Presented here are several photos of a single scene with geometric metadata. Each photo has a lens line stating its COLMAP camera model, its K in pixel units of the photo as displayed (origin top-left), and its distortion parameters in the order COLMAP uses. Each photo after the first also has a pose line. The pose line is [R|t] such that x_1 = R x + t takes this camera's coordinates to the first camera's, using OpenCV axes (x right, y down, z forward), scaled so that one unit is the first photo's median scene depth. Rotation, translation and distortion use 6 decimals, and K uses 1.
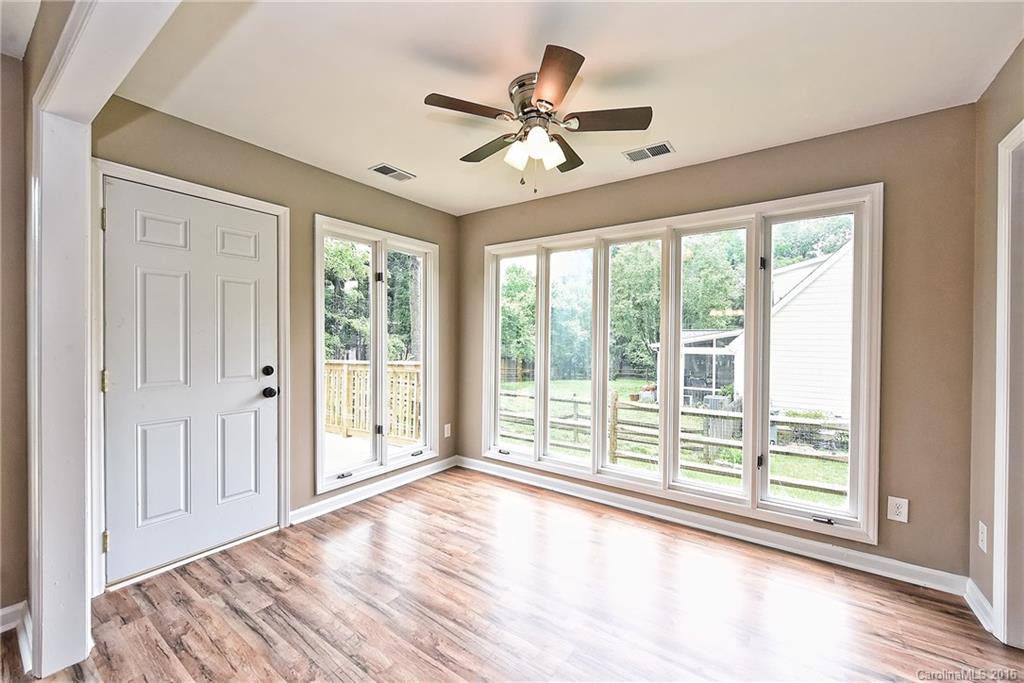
lens RADIAL K [[406.8, 0, 510.0], [0, 406.8, 341.5], [0, 0, 1]] dist [-0.000169, -0.000193]
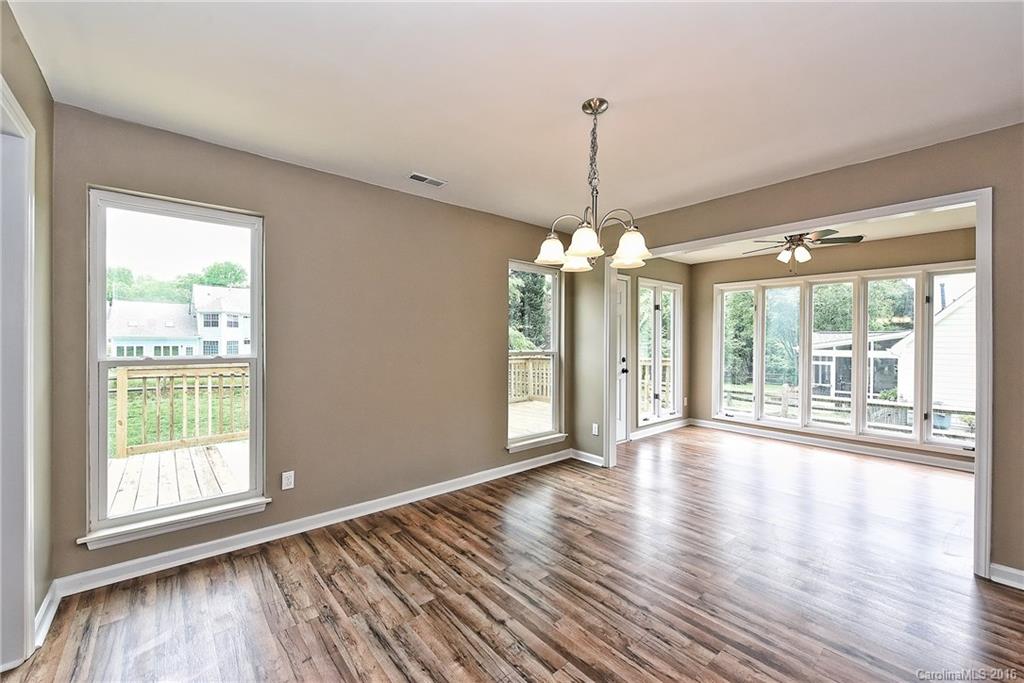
lens RADIAL K [[412.5, 0, 524.7], [0, 412.5, 342.1], [0, 0, 1]] dist [0.019017, -0.000641]
pose [[0.976300, -0.003768, -0.216389, -0.413059], [0.002304, 0.999973, -0.007019, -0.000356], [0.216410, 0.006355, 0.976282, -0.692550]]
